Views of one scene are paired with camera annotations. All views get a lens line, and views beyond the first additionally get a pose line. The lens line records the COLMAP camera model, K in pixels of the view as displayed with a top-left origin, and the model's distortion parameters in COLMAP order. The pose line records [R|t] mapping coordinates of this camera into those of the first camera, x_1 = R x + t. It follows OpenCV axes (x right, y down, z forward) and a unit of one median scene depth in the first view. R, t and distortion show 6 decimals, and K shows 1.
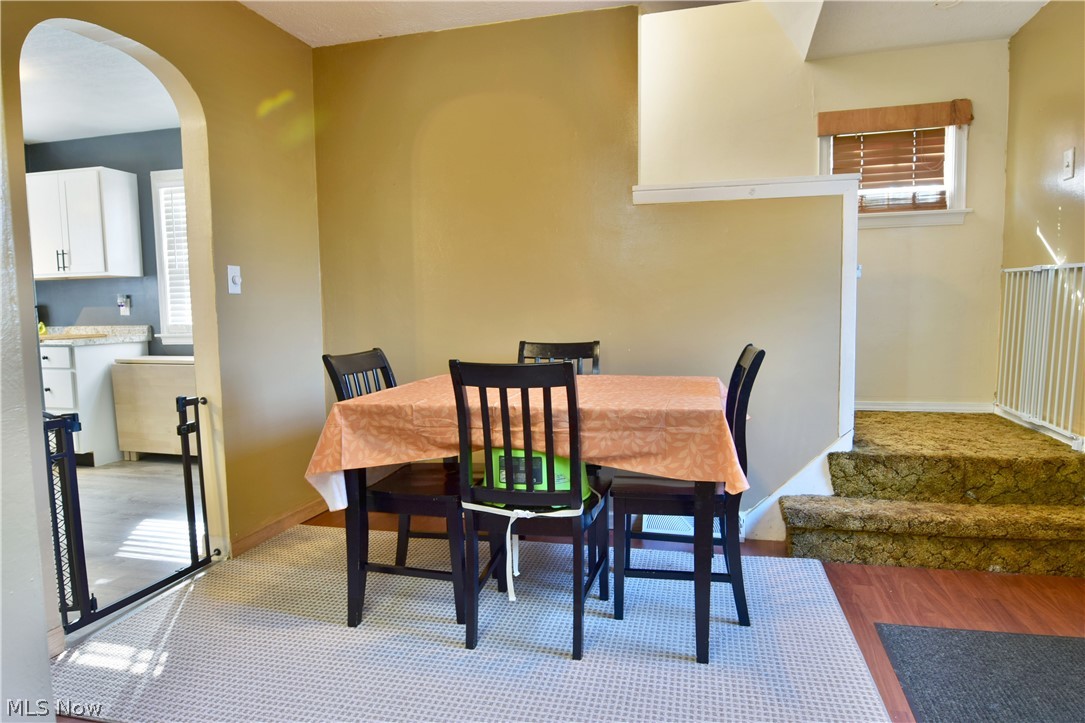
lens RADIAL K [[659.7, 0, 538.1], [0, 659.7, 361.5], [0, 0, 1]] dist [-0.006616, -0.009395]
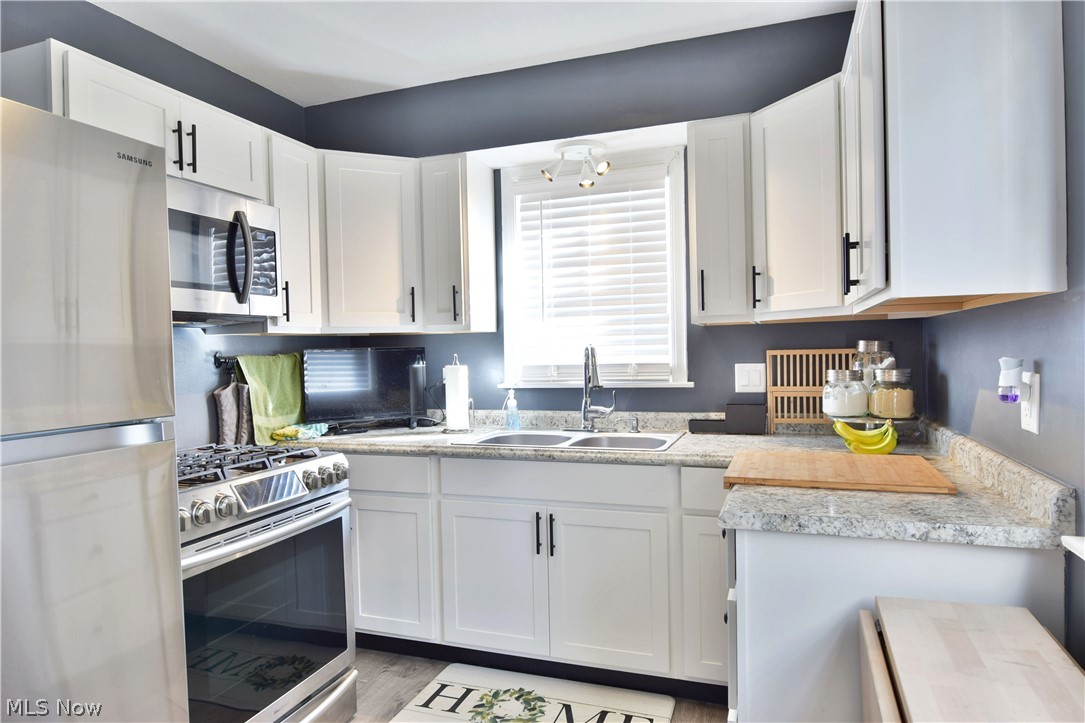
lens RADIAL K [[659.7, 0, 549.2], [0, 659.7, 362.8], [0, 0, 1]] dist [-0.006616, -0.009395]
pose [[-0.077857, 0.035740, -0.996324, -0.343765], [-0.064715, 0.997068, 0.040824, -0.101654], [0.994862, 0.067656, -0.075316, 0.844258]]
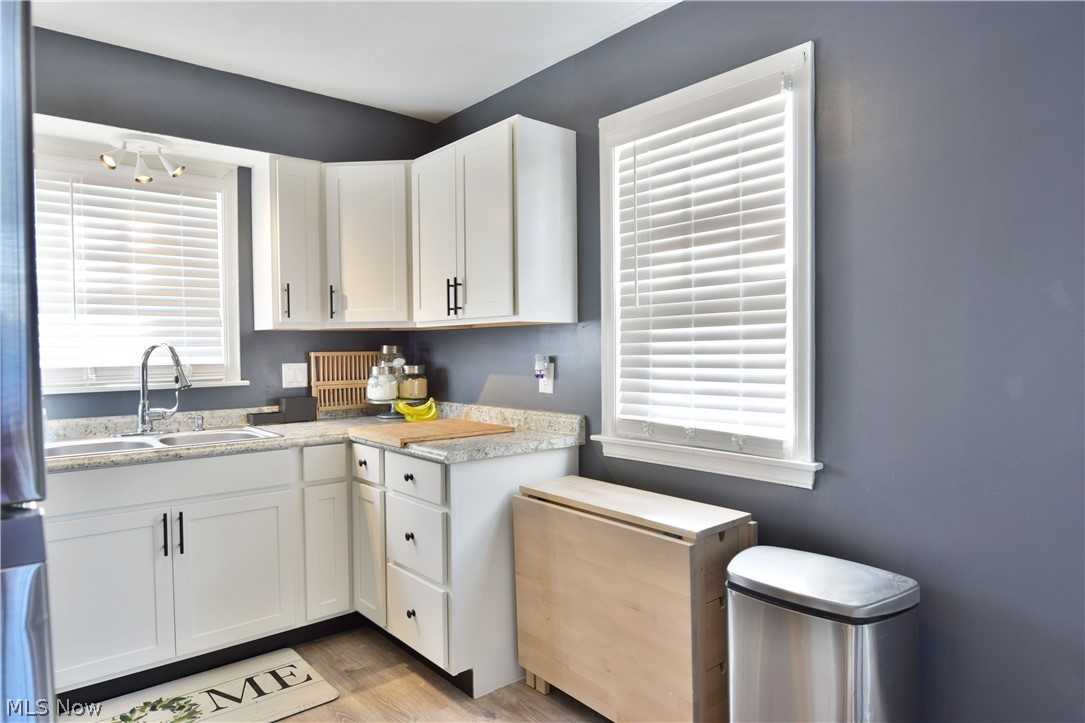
lens RADIAL K [[659.7, 0, 542.7], [0, 659.7, 359.9], [0, 0, 1]] dist [-0.006616, -0.009395]
pose [[0.823766, 0.018439, -0.566630, -0.328737], [-0.052598, 0.997646, -0.044002, -0.076243], [0.564485, 0.066051, 0.822796, 0.560401]]
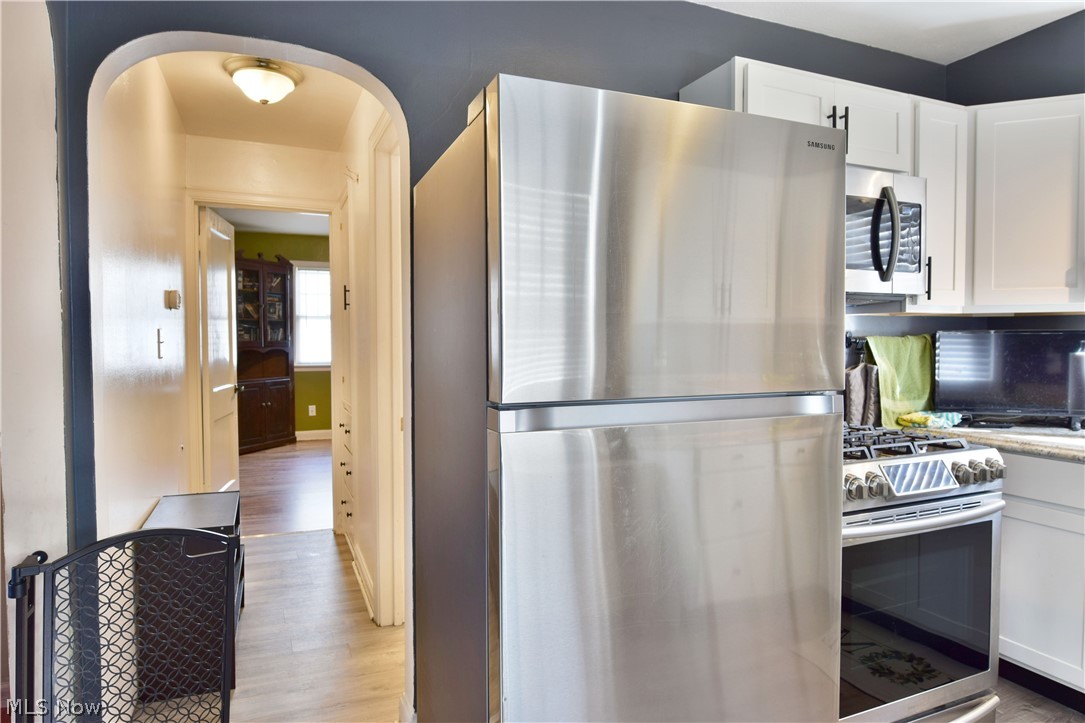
lens RADIAL K [[659.7, 0, 548.6], [0, 659.7, 365.8], [0, 0, 1]] dist [-0.006616, -0.009395]
pose [[-0.787197, 0.038195, -0.615518, -0.331599], [-0.041895, 0.992462, 0.115166, -0.096734], [0.615277, 0.116446, -0.779663, 0.815559]]
